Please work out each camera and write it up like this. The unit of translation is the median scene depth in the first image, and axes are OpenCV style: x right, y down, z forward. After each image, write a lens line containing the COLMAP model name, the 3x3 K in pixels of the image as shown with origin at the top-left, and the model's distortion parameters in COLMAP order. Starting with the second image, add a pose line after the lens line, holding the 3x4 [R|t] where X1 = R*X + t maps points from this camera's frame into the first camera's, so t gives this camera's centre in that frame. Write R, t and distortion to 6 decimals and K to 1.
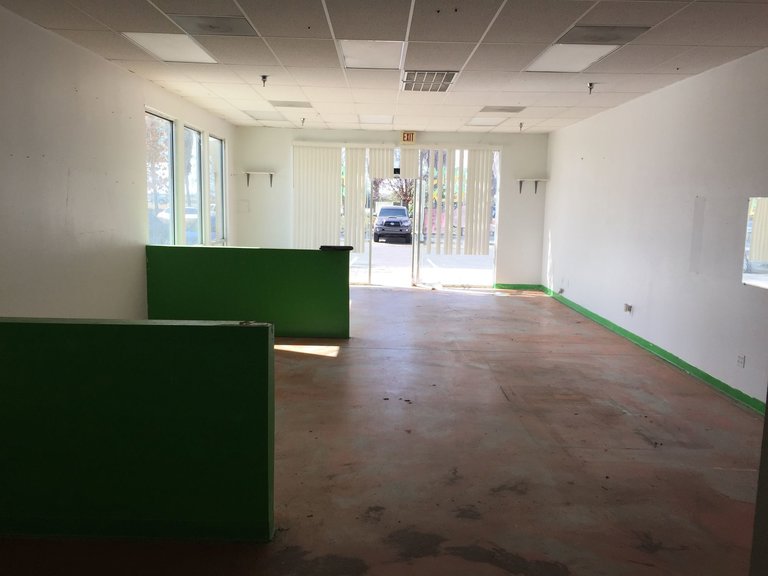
lens RADIAL K [[655.7, 0, 367.2], [0, 655.7, 287.0], [0, 0, 1]] dist [0.027533, -0.013543]
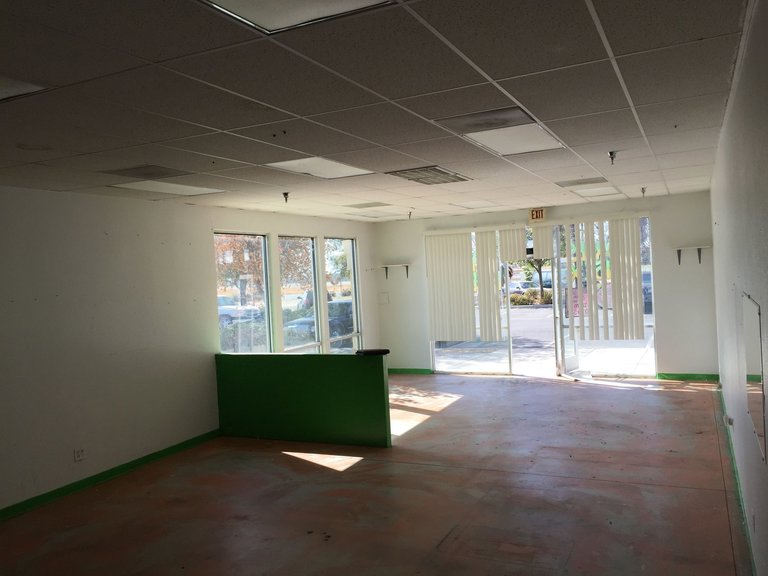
lens RADIAL K [[655.7, 0, 367.2], [0, 655.7, 287.0], [0, 0, 1]] dist [0.027533, -0.013543]
pose [[0.898717, -0.066912, -0.433395, 0.237833], [0.022034, 0.993933, -0.107762, -0.032336], [0.437976, 0.087298, 0.894738, 0.076585]]
